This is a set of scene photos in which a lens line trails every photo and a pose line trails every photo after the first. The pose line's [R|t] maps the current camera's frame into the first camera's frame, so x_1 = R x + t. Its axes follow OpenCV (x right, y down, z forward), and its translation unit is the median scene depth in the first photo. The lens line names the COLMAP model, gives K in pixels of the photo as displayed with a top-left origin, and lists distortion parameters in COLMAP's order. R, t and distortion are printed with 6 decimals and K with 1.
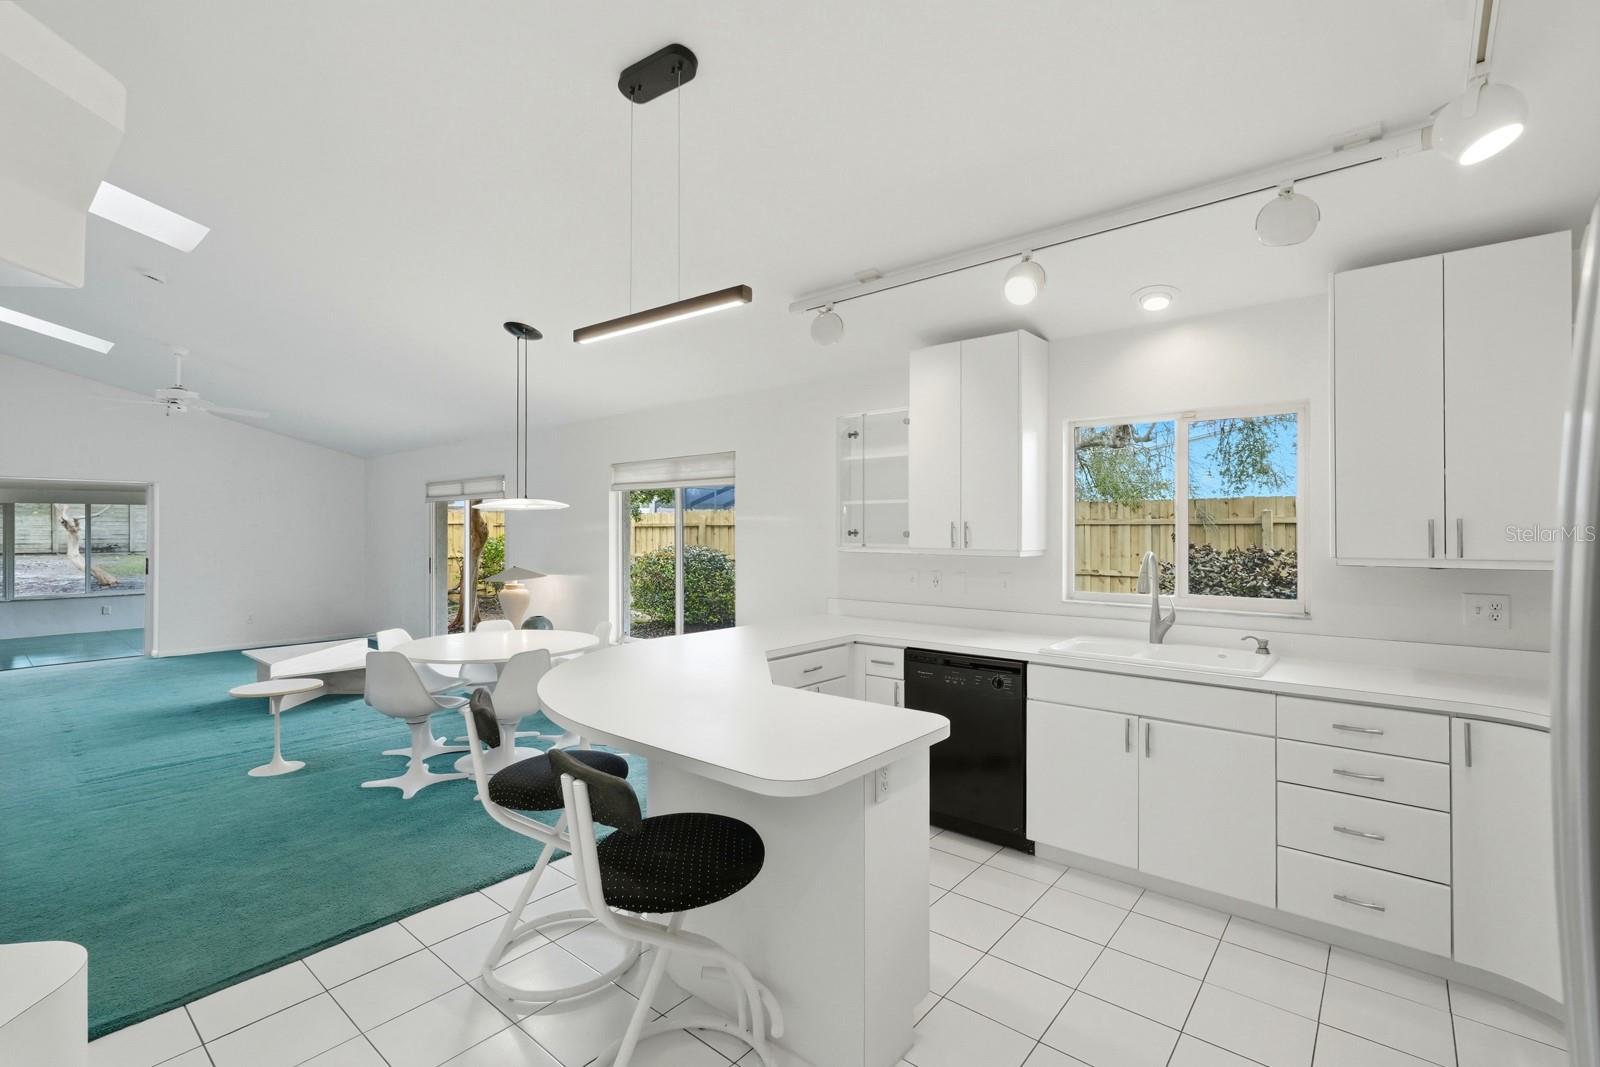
lens RADIAL K [[716.2, 0, 793.4], [0, 716.2, 526.9], [0, 0, 1]] dist [-0.001371, 0.000010]
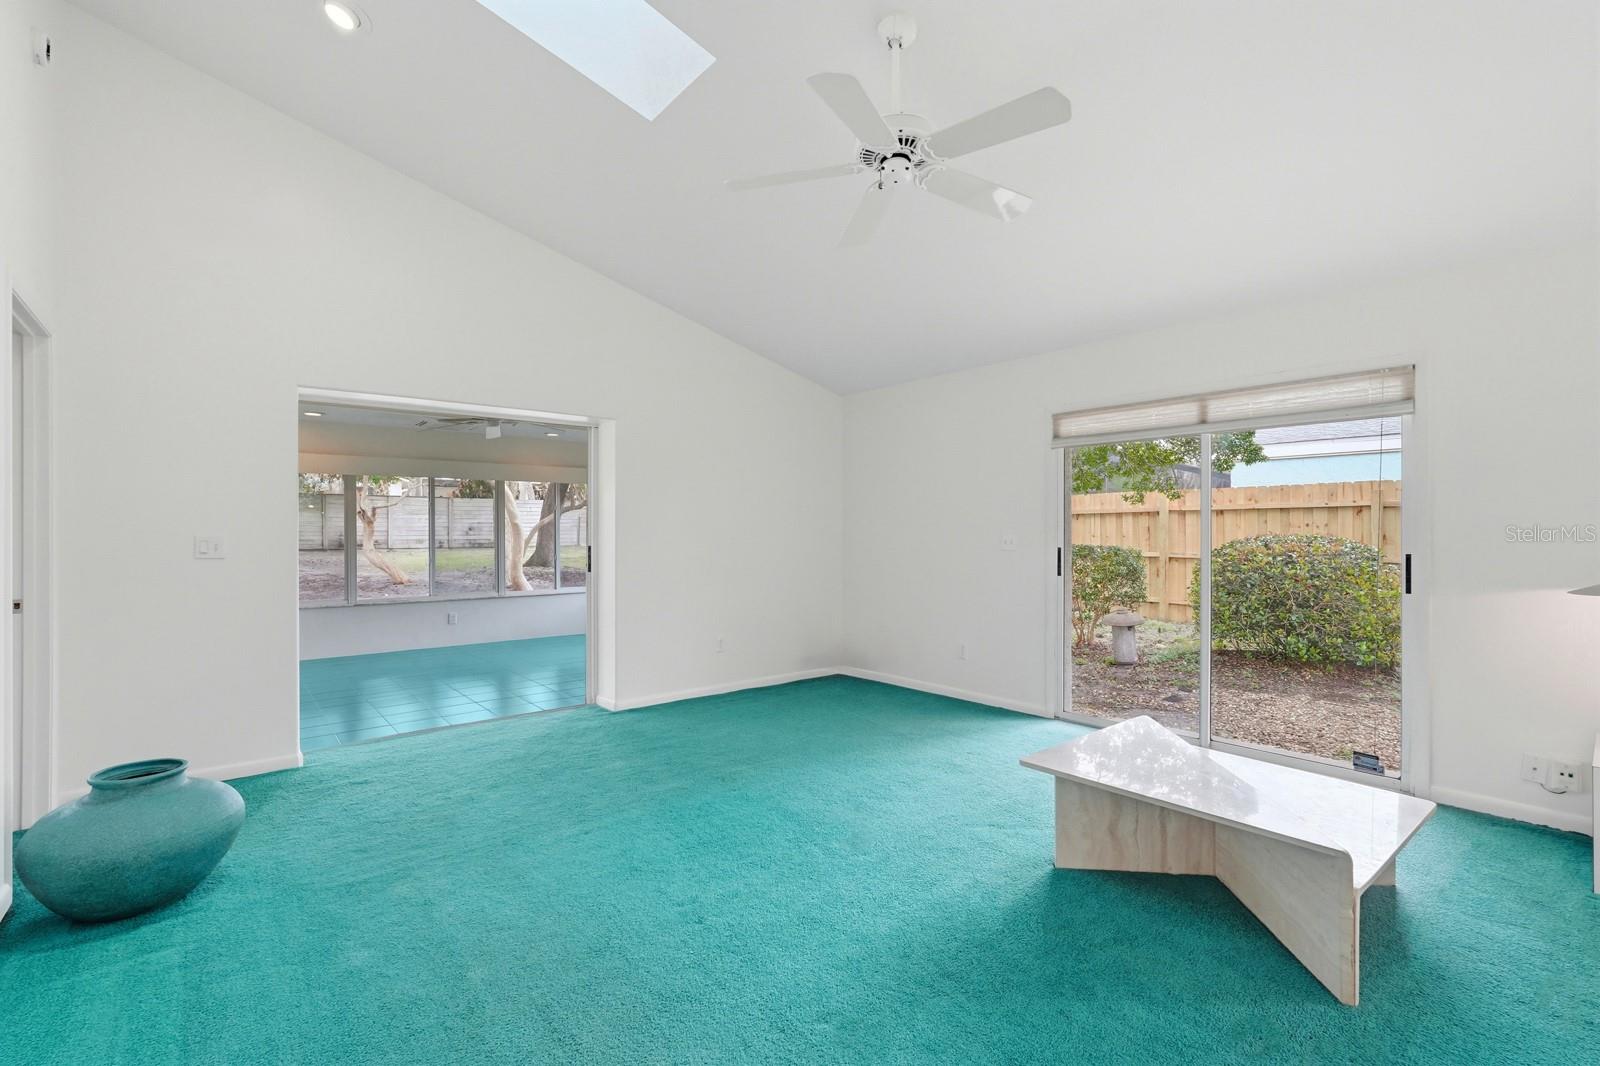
lens RADIAL K [[703.6, 0, 803.9], [0, 703.6, 539.1], [0, 0, 1]] dist [-0.016835, -0.000152]
pose [[0.986617, 0.003695, -0.163016, -1.268239], [-0.001942, 0.999939, 0.010911, 0.062641], [0.163046, -0.010449, 0.986563, 0.886444]]
